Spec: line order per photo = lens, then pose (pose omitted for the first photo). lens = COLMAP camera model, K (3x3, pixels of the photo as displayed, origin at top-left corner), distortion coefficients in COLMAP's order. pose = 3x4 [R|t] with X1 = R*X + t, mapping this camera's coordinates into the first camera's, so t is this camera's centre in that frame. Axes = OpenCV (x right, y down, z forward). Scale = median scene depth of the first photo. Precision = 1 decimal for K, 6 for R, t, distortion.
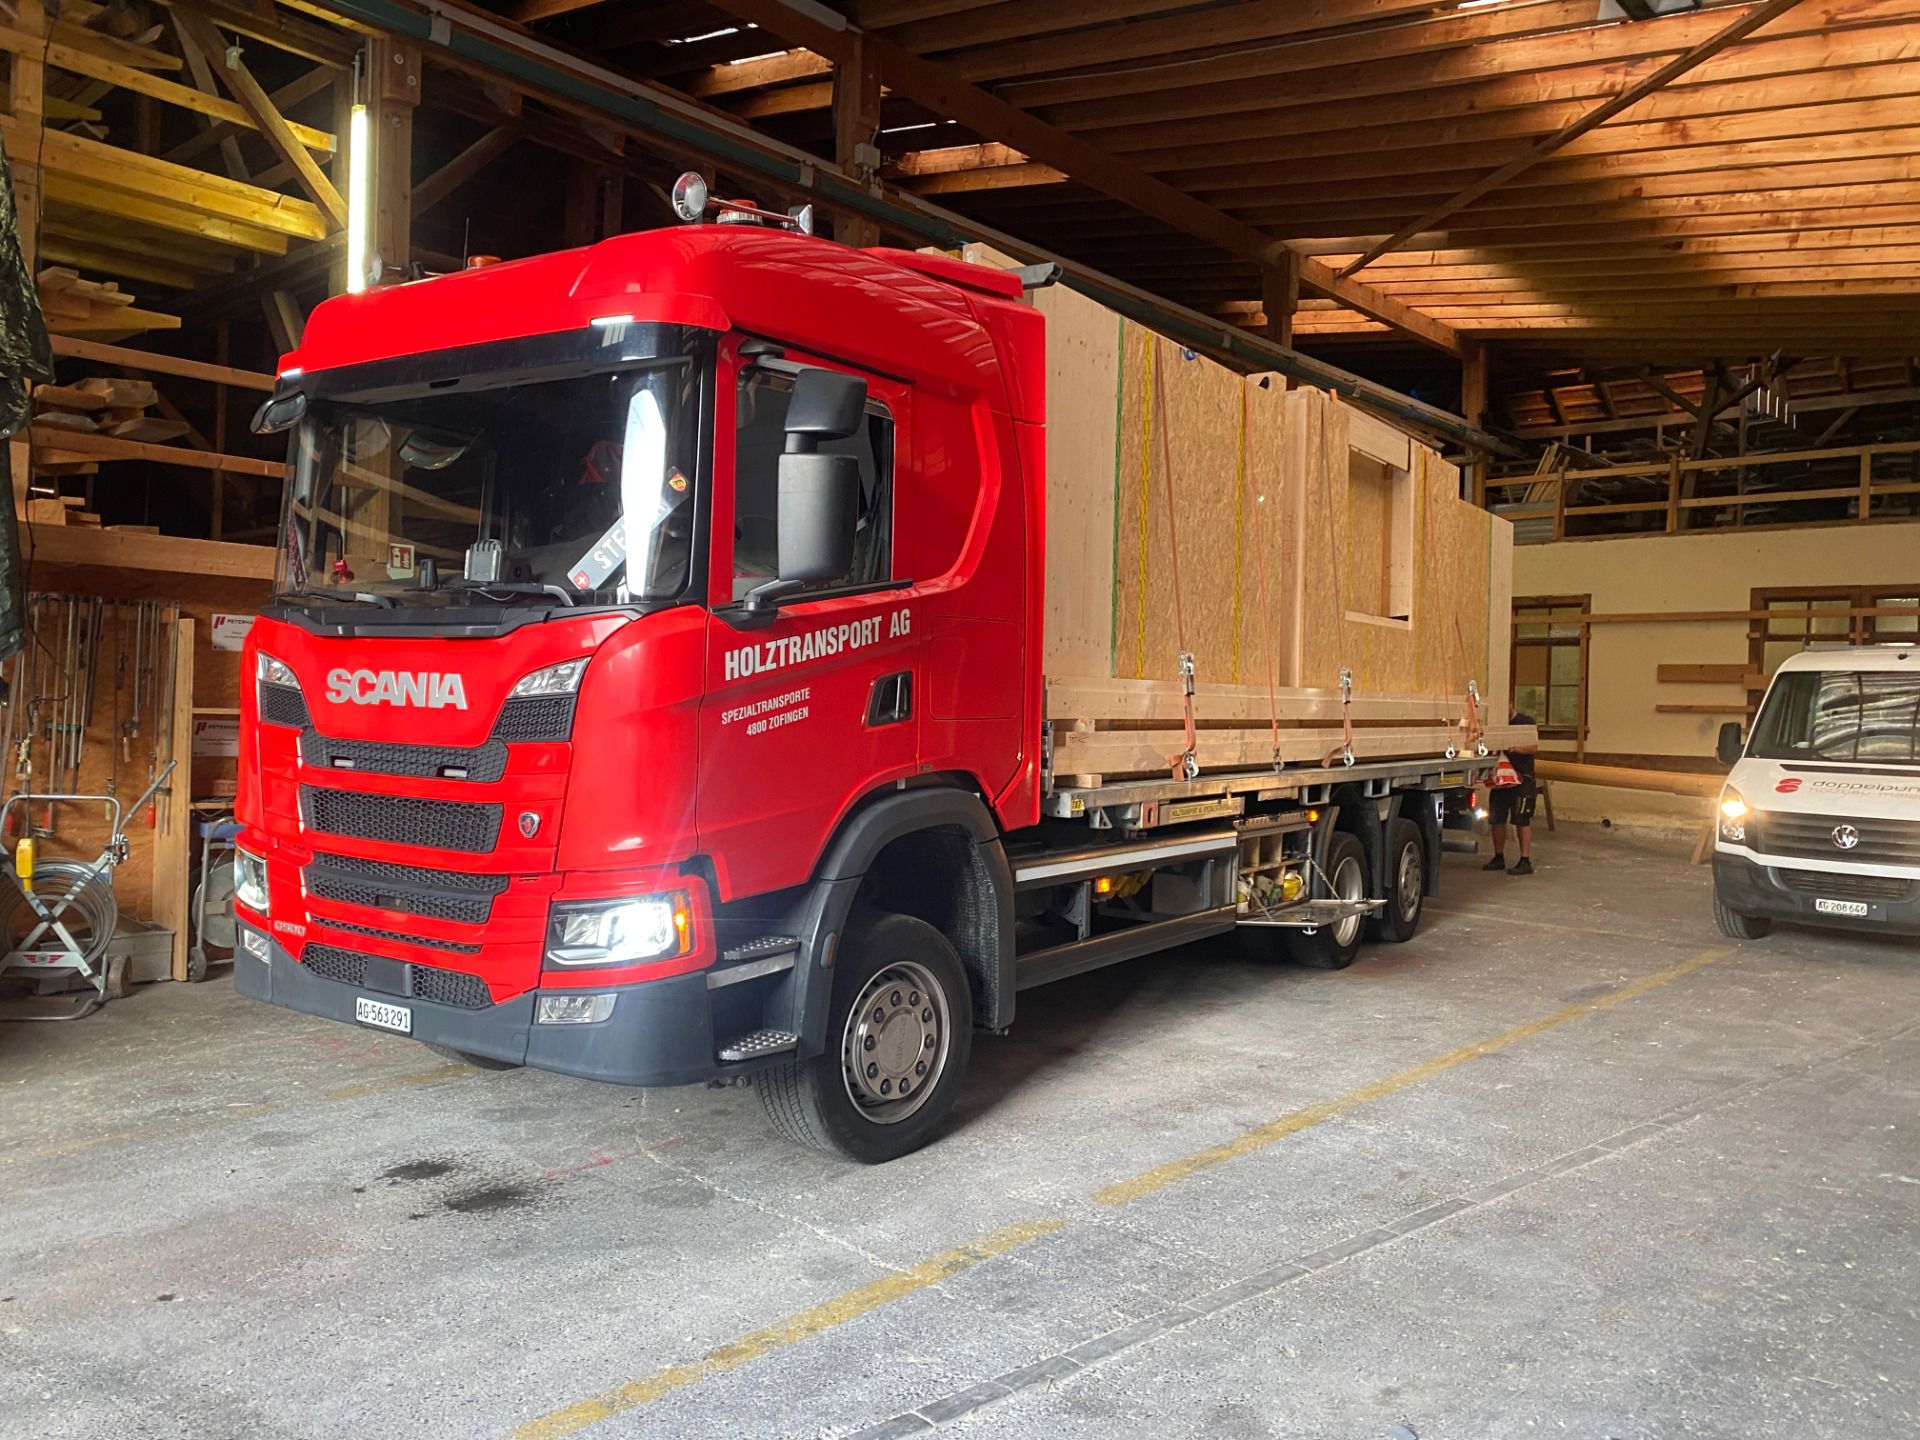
lens RADIAL K [[1451.8, 0, 960.0], [0, 1451.8, 720.0], [0, 0, 1]] dist [-0.051670, 0.066644]
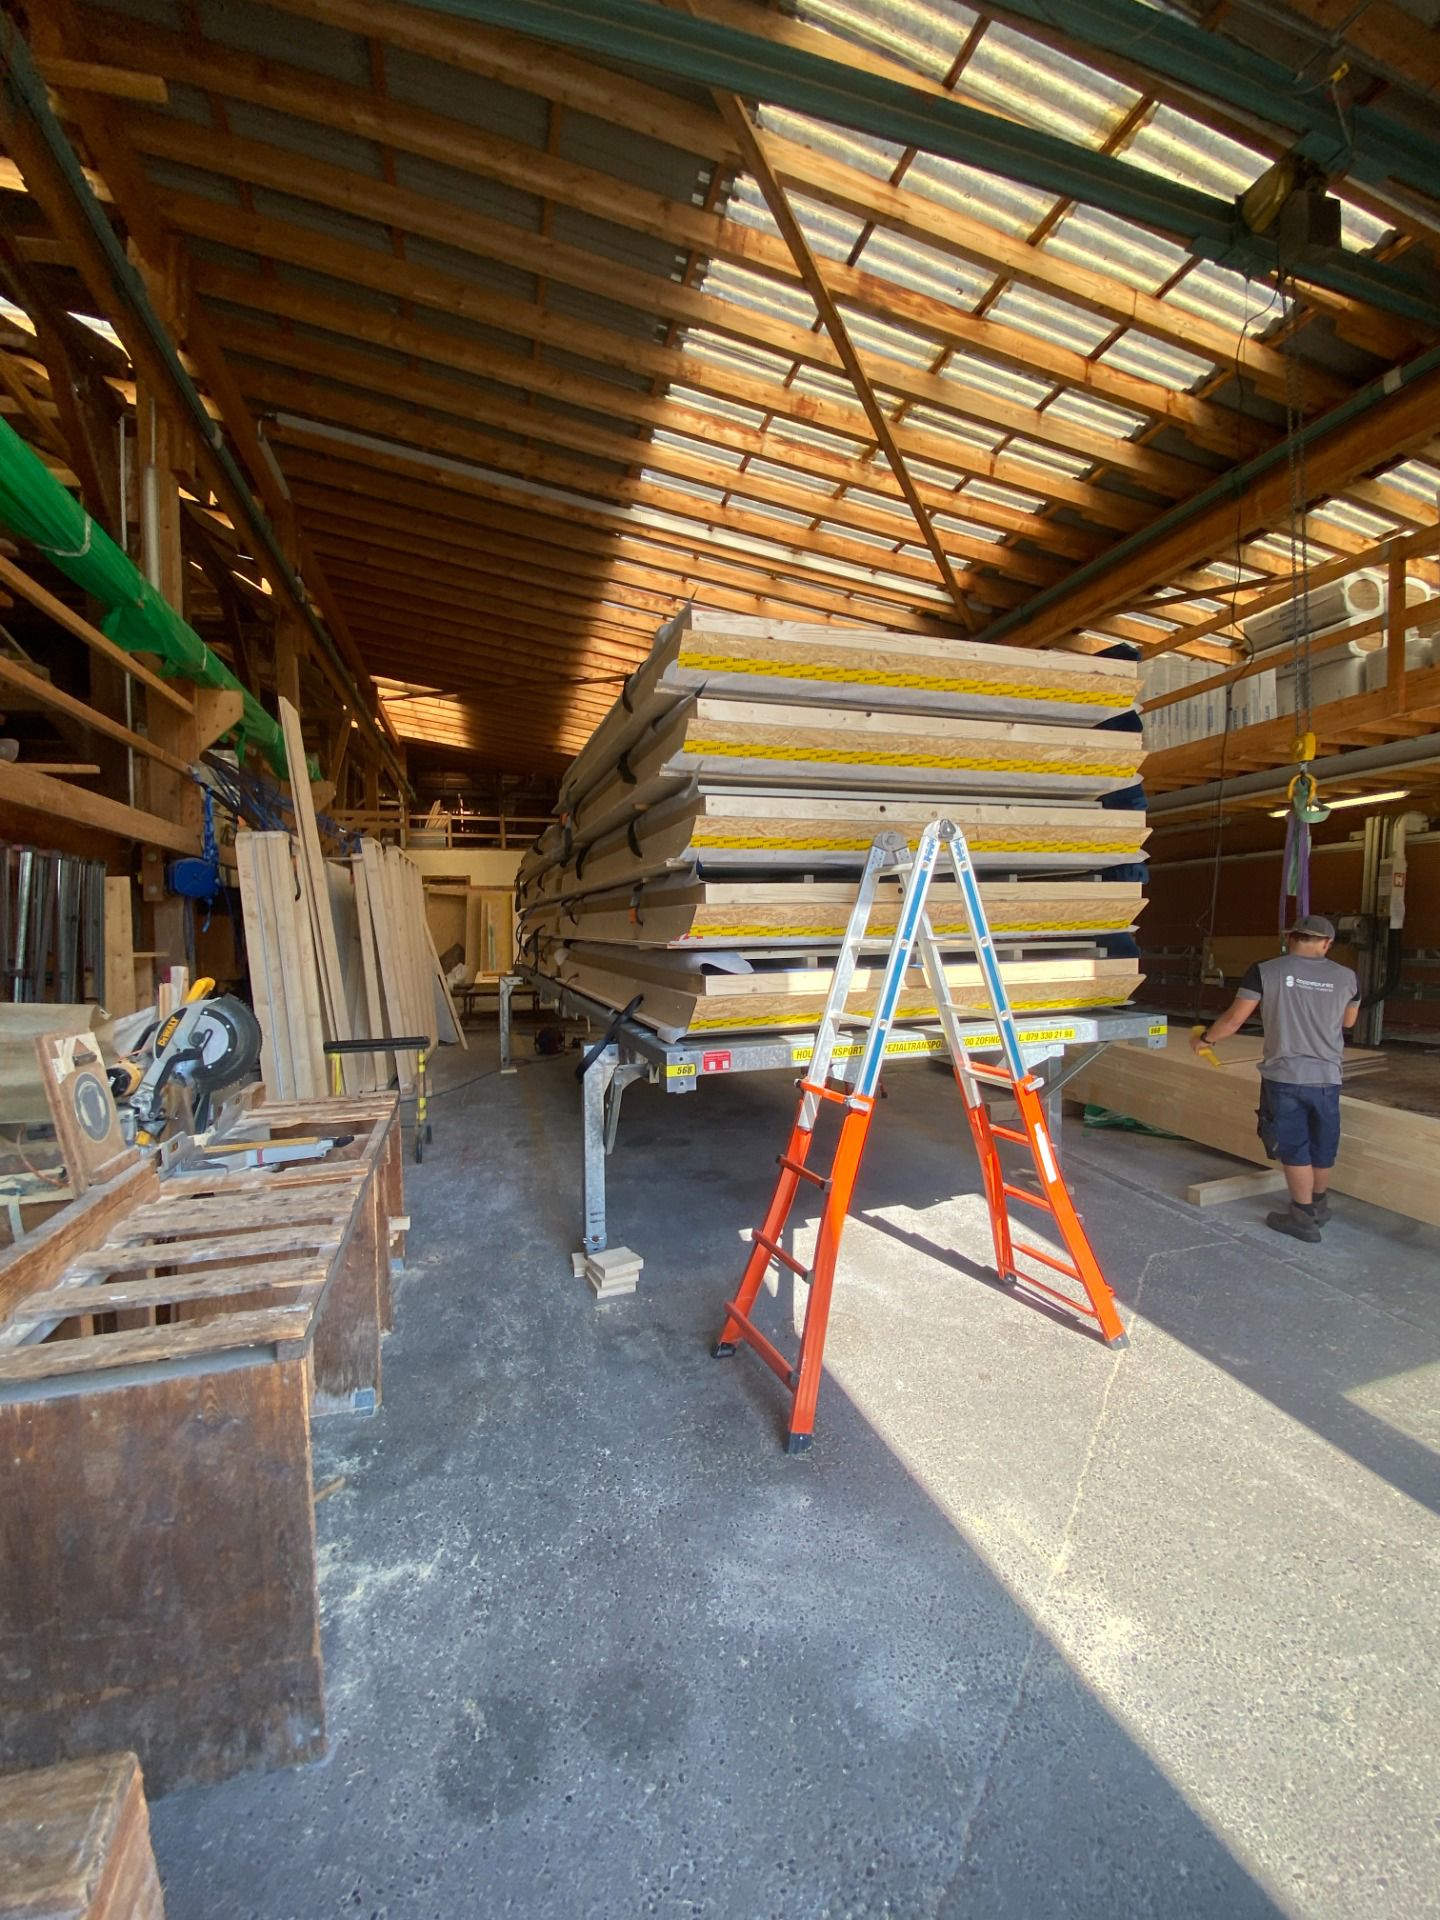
lens RADIAL K [[766.6, 0, 720.0], [0, 766.6, 960.0], [0, 0, 1]] dist [0.000141, 0.000004]
pose [[0.561604, -0.058501, 0.825335, -0.287035], [0.034749, 0.998285, 0.047115, -0.005590], [-0.826676, 0.002220, 0.562674, 0.079121]]
